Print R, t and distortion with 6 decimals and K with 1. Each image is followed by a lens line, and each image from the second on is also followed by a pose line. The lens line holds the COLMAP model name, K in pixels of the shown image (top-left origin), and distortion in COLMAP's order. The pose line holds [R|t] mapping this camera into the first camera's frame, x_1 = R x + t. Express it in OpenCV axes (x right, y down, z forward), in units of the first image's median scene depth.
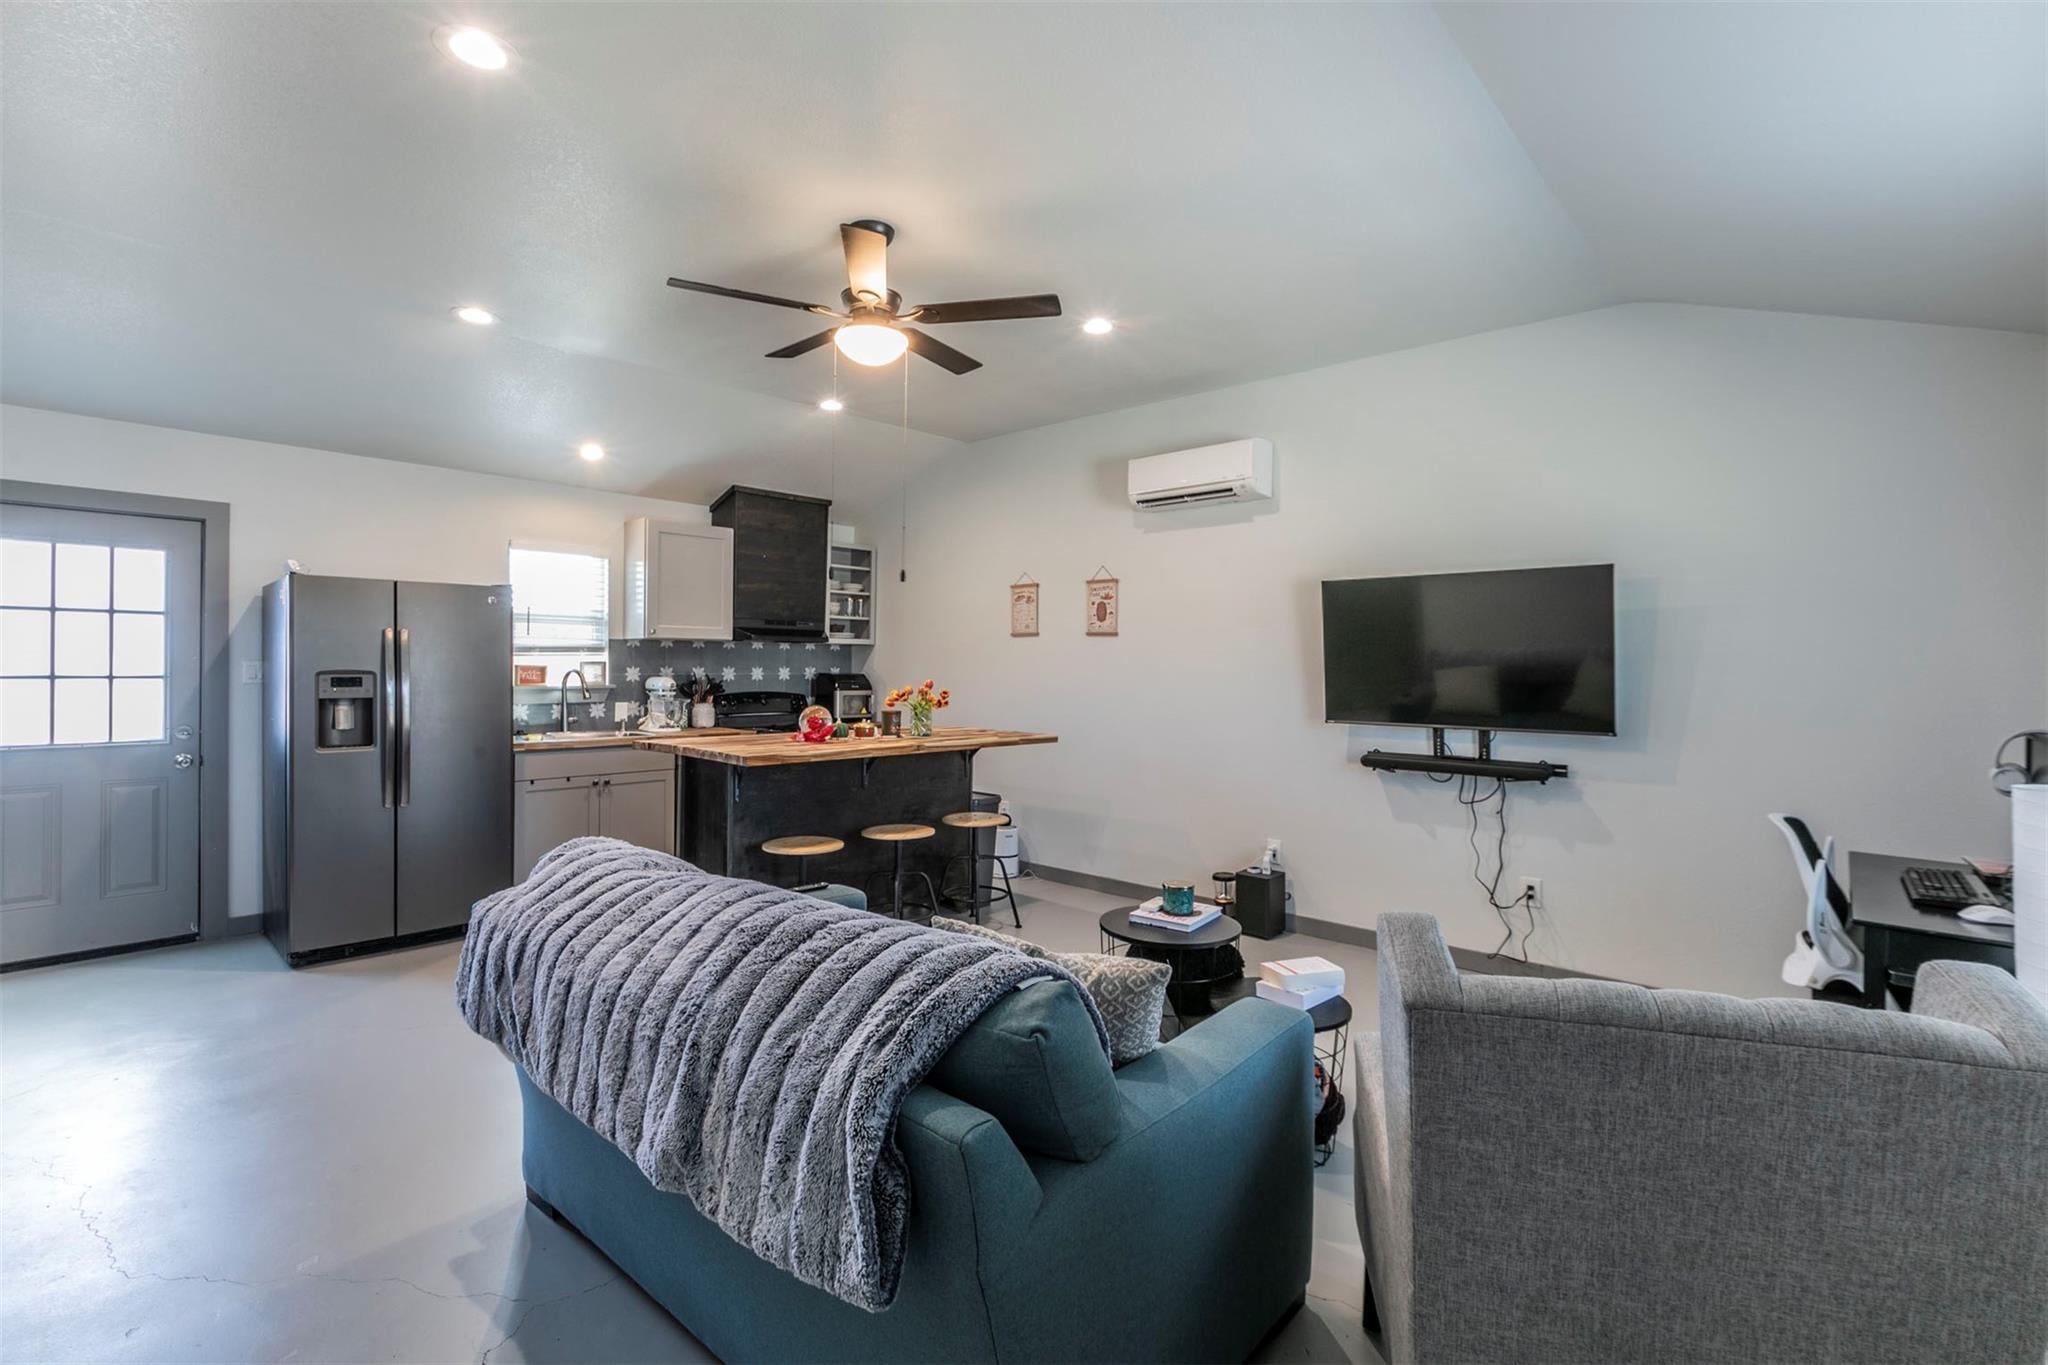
lens RADIAL K [[901.4, 0, 1002.7], [0, 901.4, 665.0], [0, 0, 1]] dist [-0.000454, -0.000302]
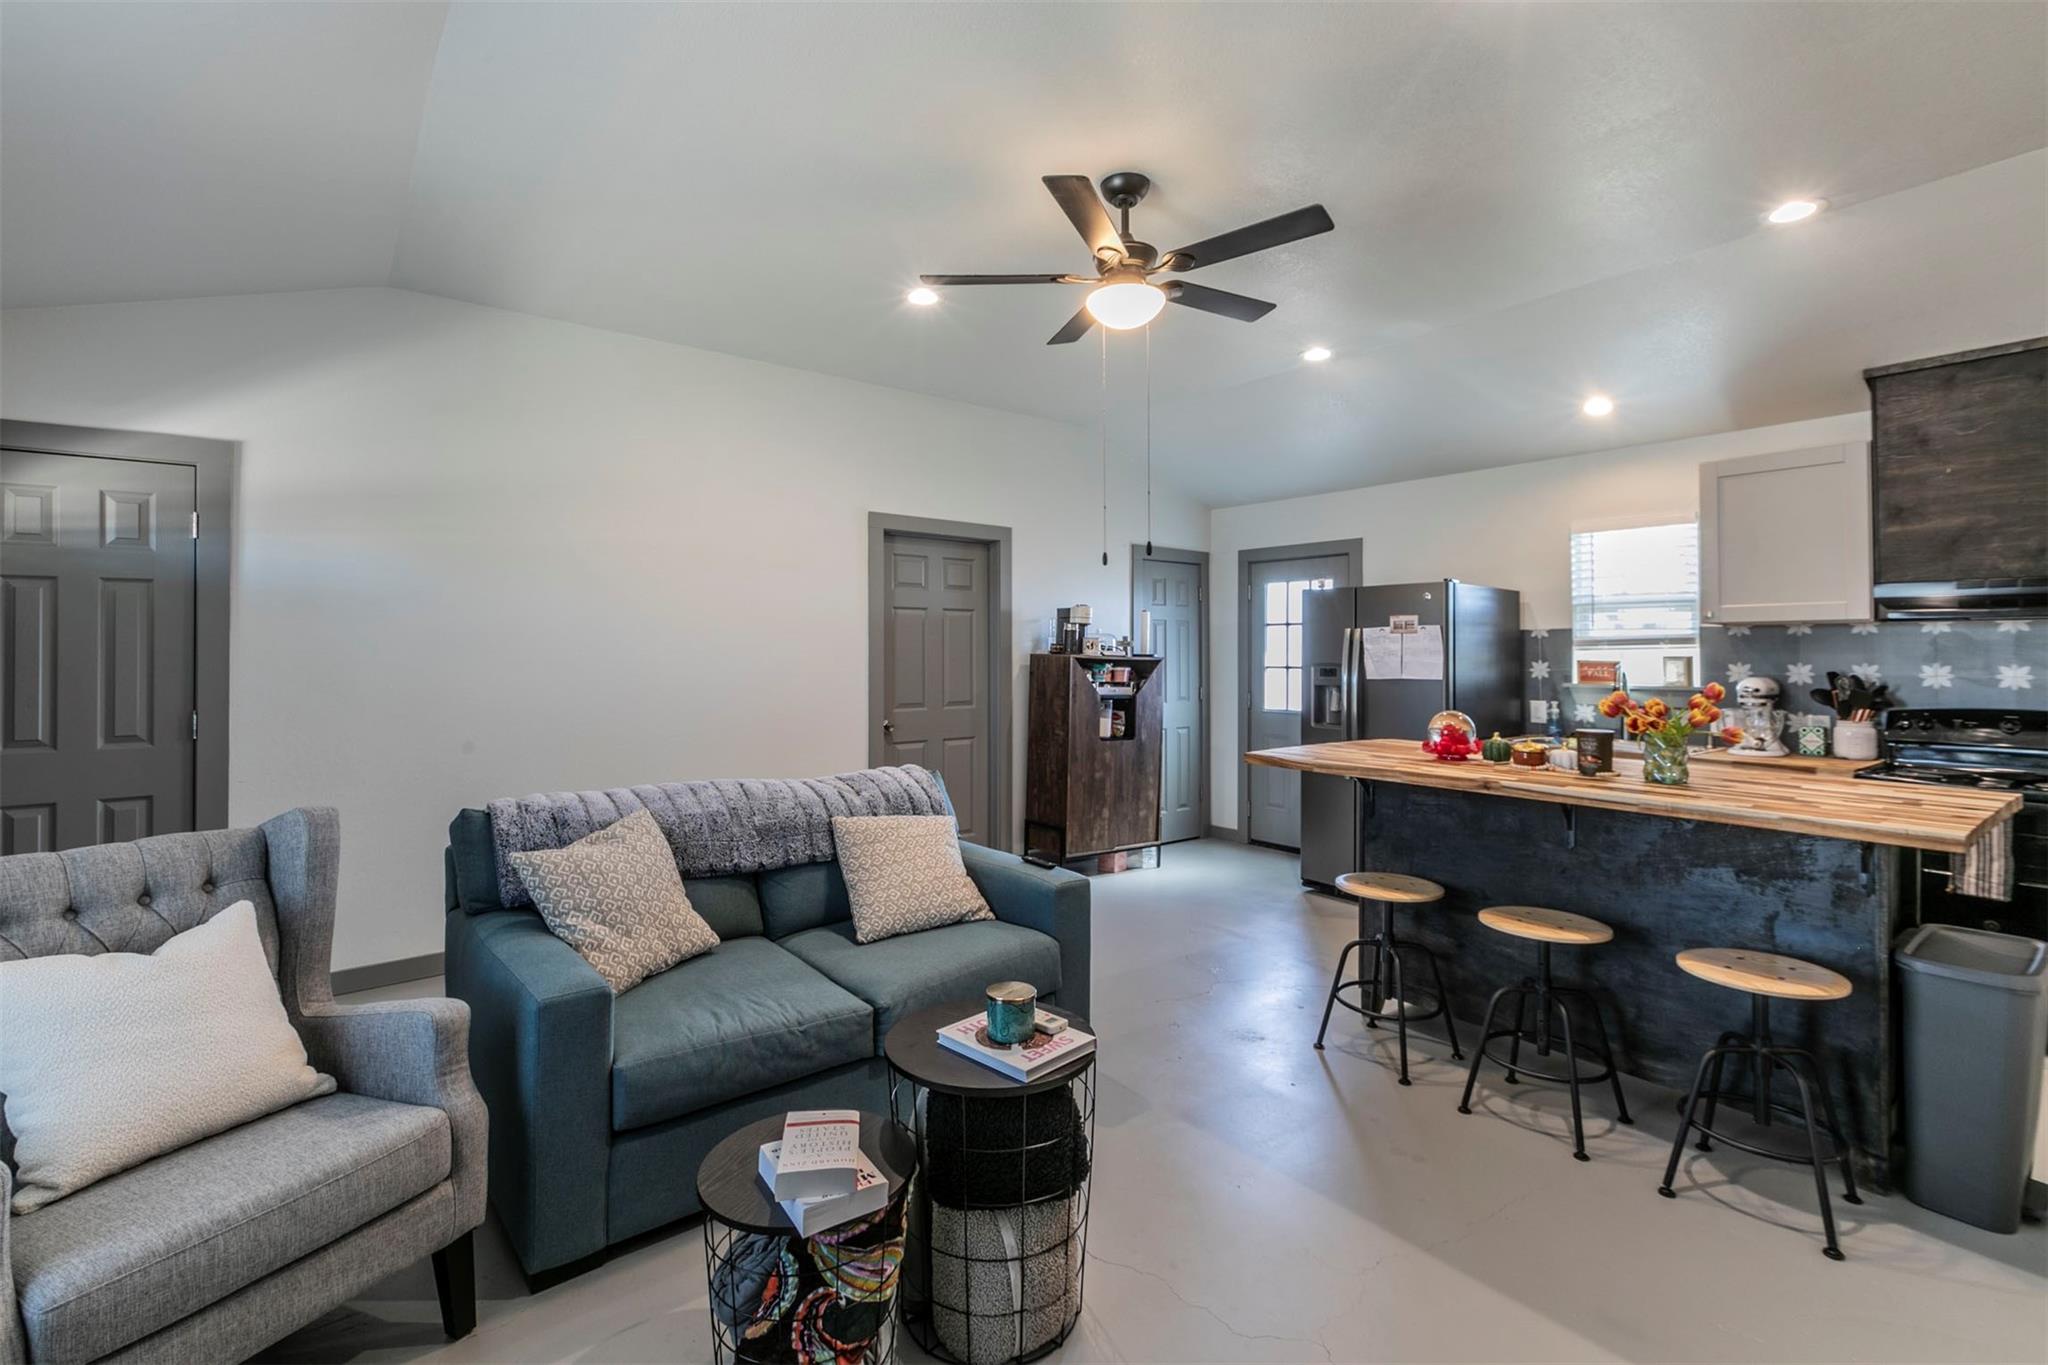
lens RADIAL K [[931.8, 0, 1055.9], [0, 931.8, 638.5], [0, 0, 1]] dist [-0.000710, -0.000728]
pose [[-0.115403, -0.027595, -0.992935, 0.442018], [-0.009123, 0.999601, -0.026720, 0.007825], [0.993277, 0.005975, -0.115609, 0.585814]]
